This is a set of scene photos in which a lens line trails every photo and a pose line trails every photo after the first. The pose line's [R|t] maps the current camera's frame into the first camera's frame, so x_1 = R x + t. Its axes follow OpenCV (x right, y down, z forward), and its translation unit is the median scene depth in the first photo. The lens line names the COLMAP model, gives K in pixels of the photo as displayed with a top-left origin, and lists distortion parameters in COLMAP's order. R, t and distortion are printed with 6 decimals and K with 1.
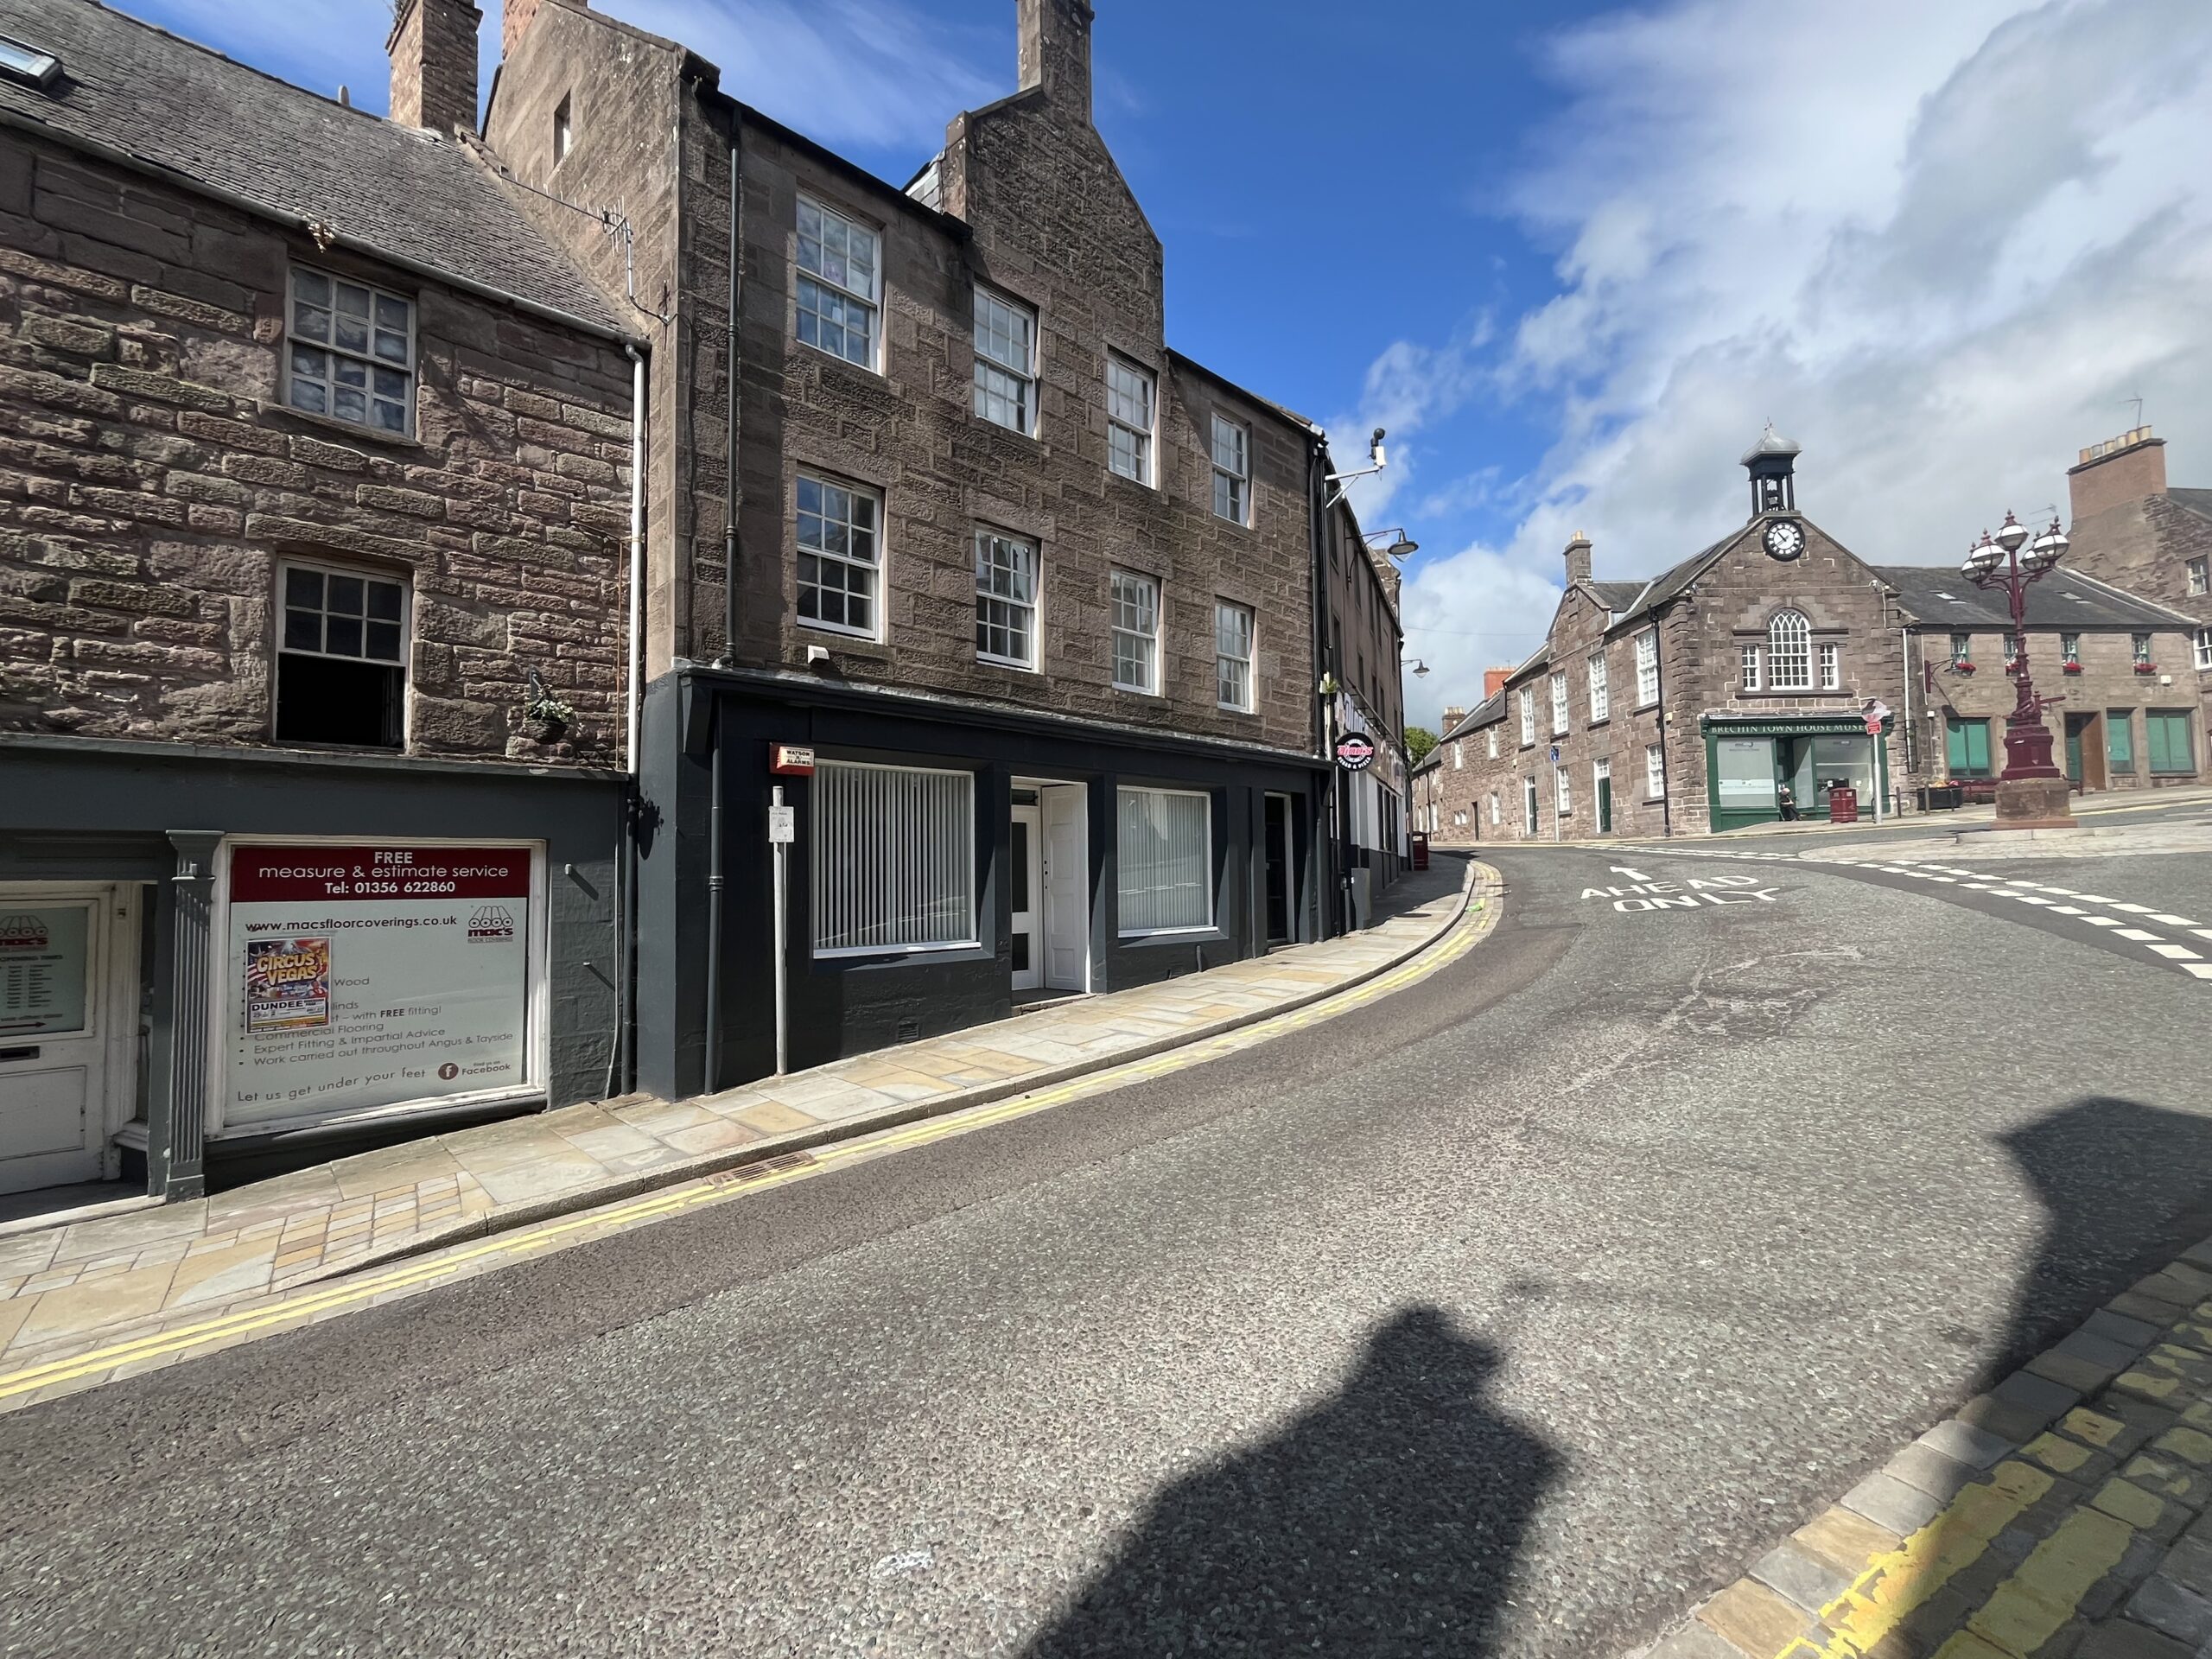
lens RADIAL K [[890.5, 0, 1109.2], [0, 890.5, 837.9], [0, 0, 1]] dist [-0.001196, -0.000452]
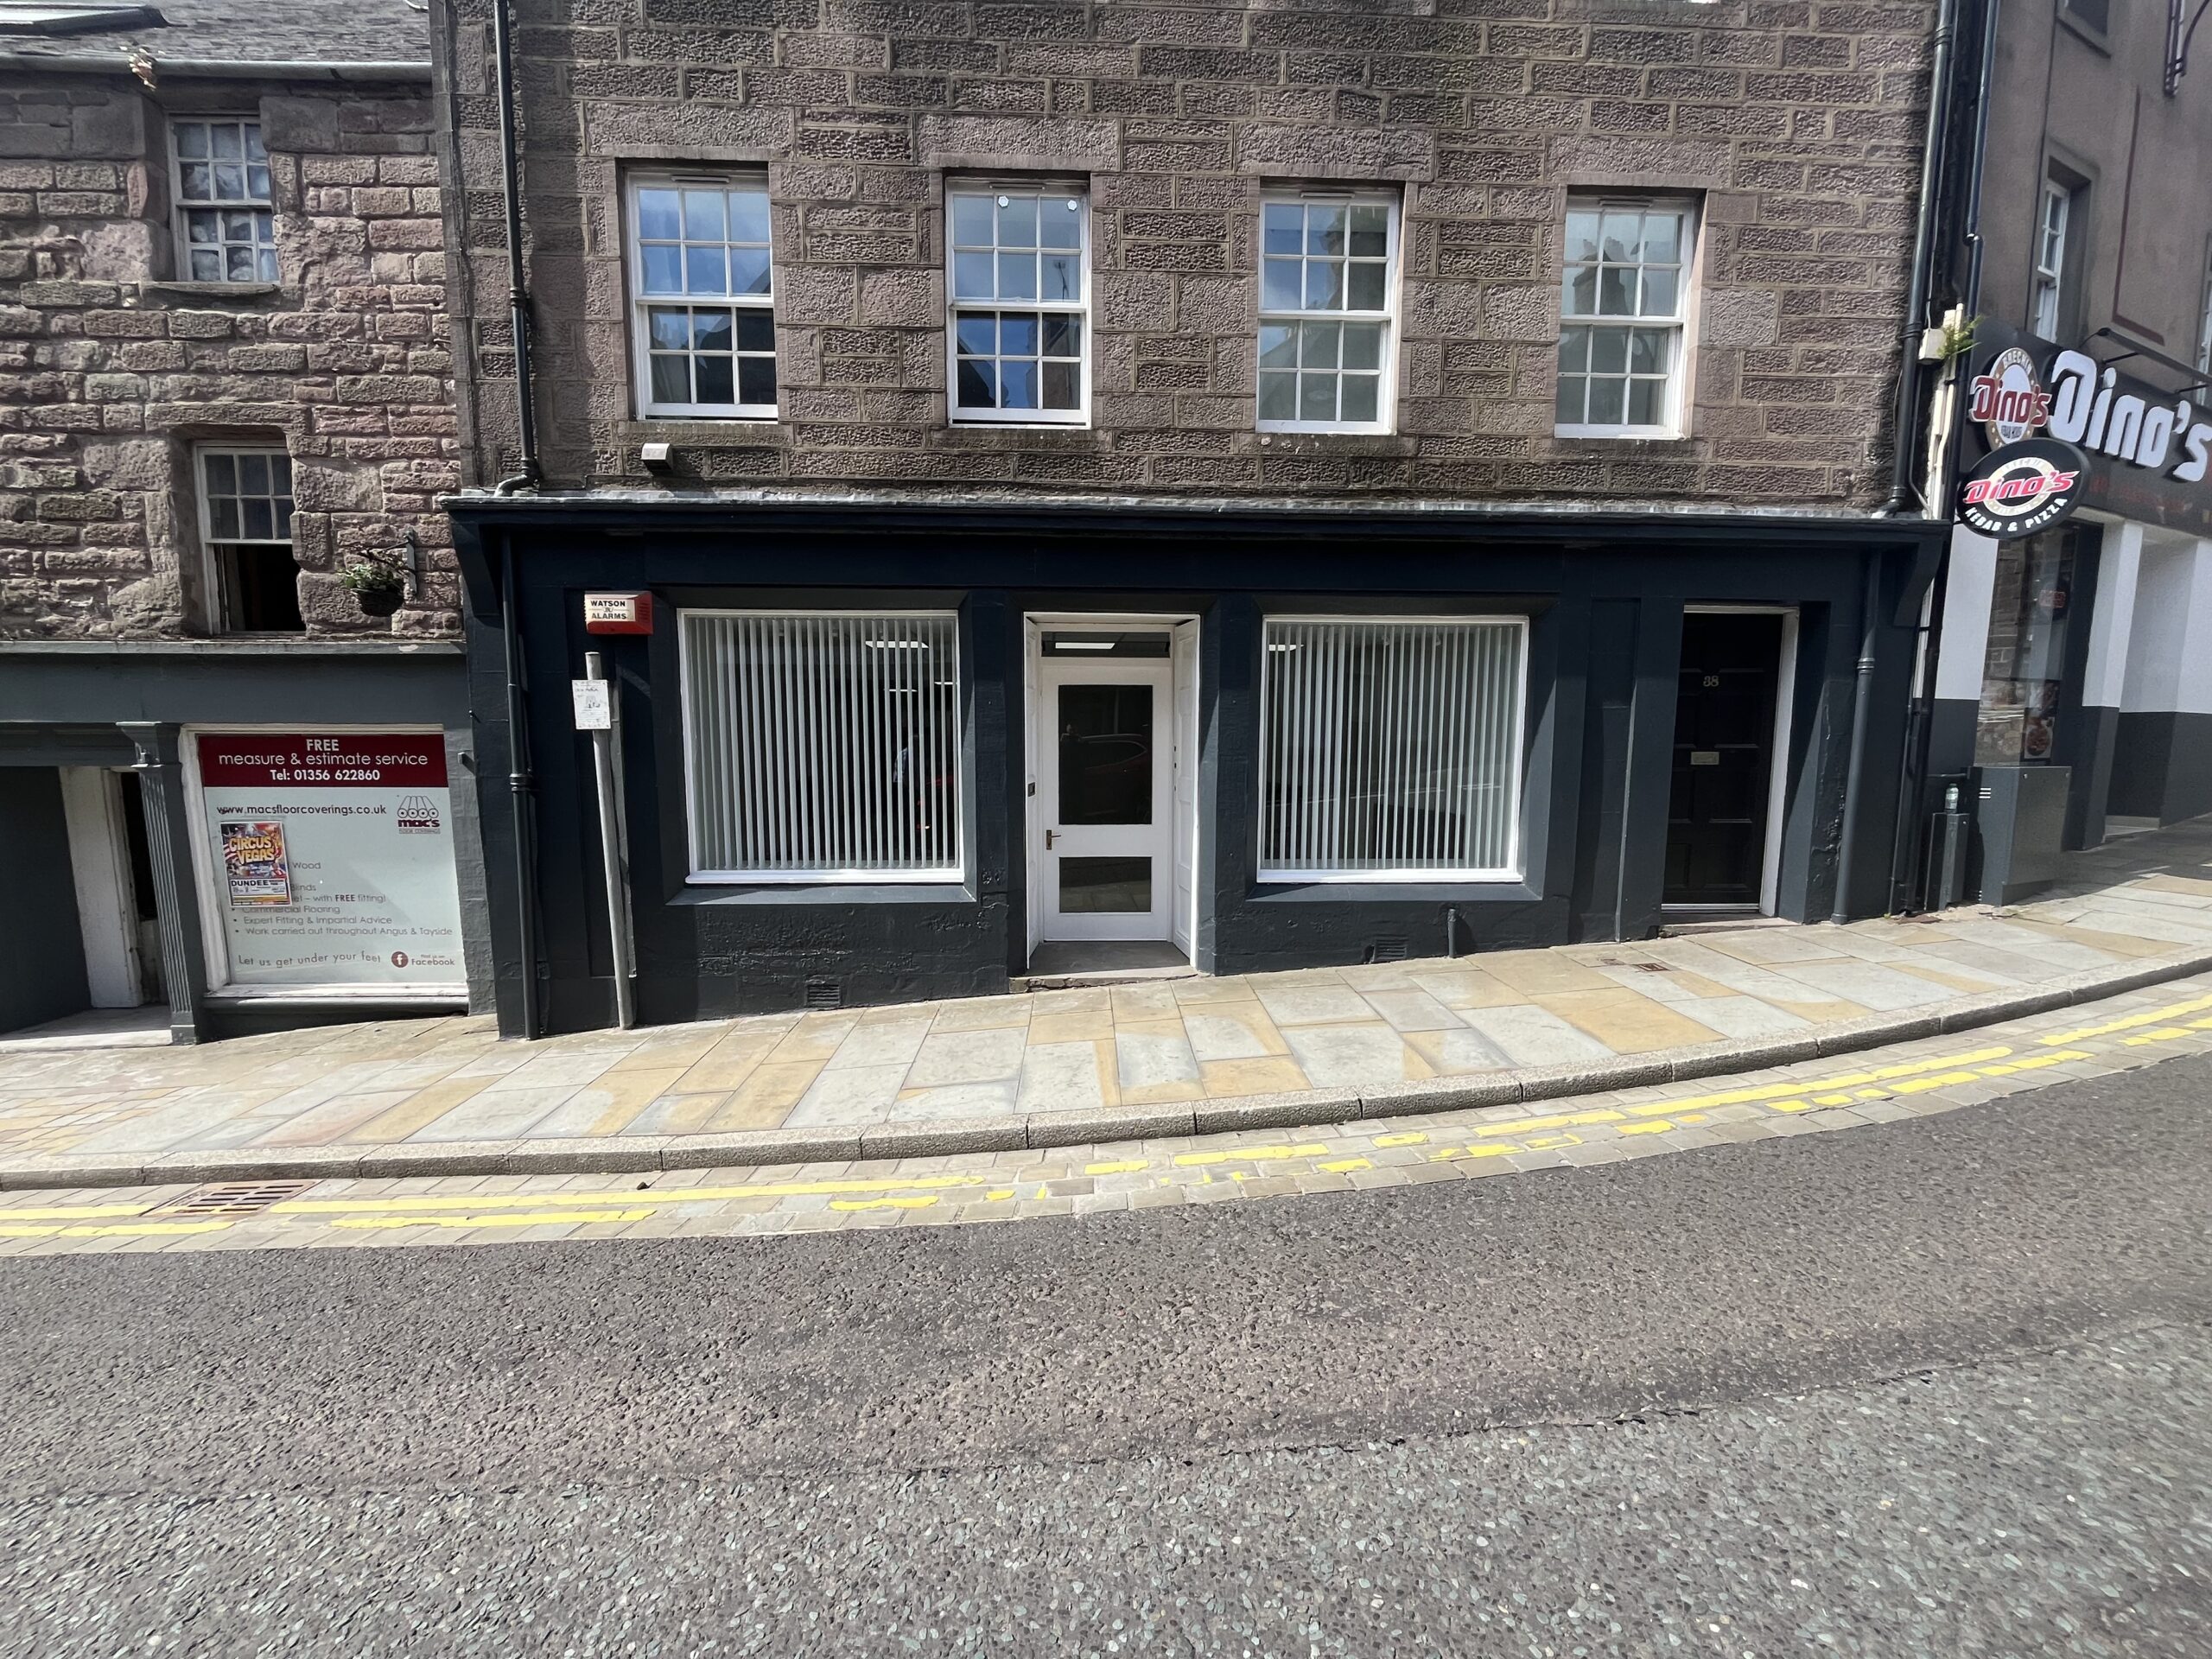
lens RADIAL K [[890.5, 0, 1108.6], [0, 890.5, 830.0], [0, 0, 1]] dist [-0.001196, -0.000452]
pose [[0.753811, 0.088076, -0.651162, 0.454270], [0.017033, 0.988024, 0.153359, -0.018745], [0.656871, -0.126695, 0.743283, 0.738381]]
